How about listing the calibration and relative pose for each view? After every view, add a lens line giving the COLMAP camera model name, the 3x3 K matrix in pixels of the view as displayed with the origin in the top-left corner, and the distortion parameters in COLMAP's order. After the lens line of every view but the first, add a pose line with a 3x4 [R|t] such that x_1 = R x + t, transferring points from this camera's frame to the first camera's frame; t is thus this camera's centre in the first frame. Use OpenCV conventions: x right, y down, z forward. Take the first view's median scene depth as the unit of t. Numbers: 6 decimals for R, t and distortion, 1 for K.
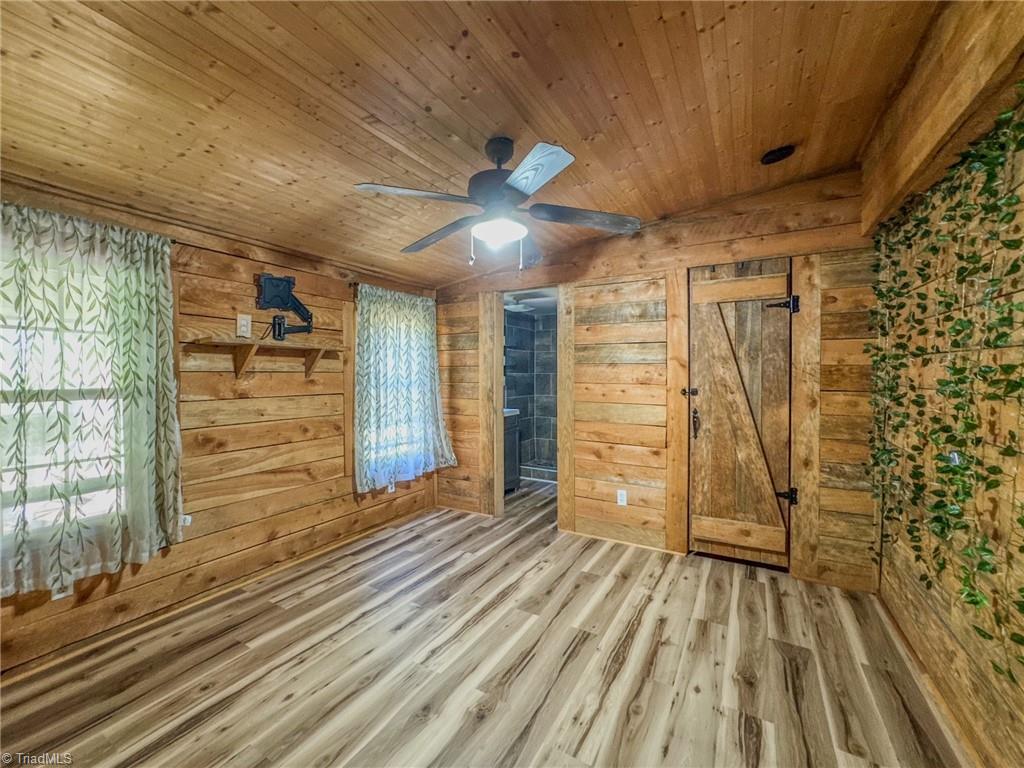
lens RADIAL K [[427.6, 0, 491.4], [0, 427.6, 373.9], [0, 0, 1]] dist [-0.024749, 0.010050]
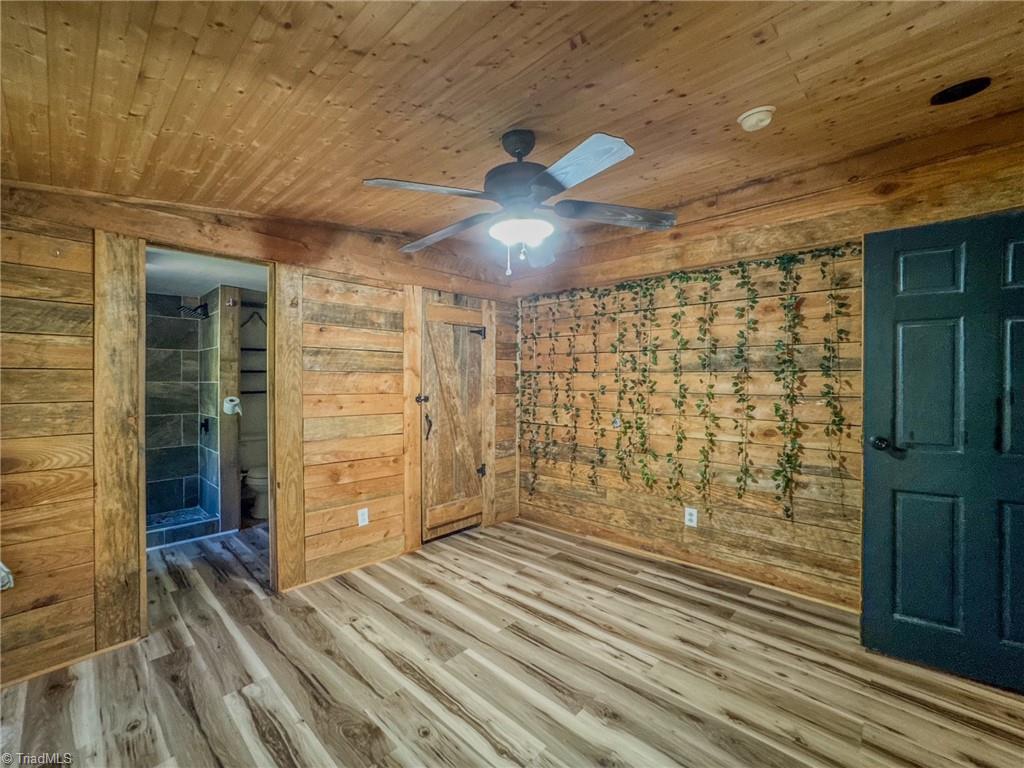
lens RADIAL K [[427.6, 0, 511.4], [0, 427.6, 381.3], [0, 0, 1]] dist [-0.024749, 0.010050]
pose [[0.212739, -0.004525, 0.977099, -0.621821], [-0.000863, 0.999988, 0.004819, -0.010678], [-0.977109, -0.001869, 0.212732, 0.582600]]
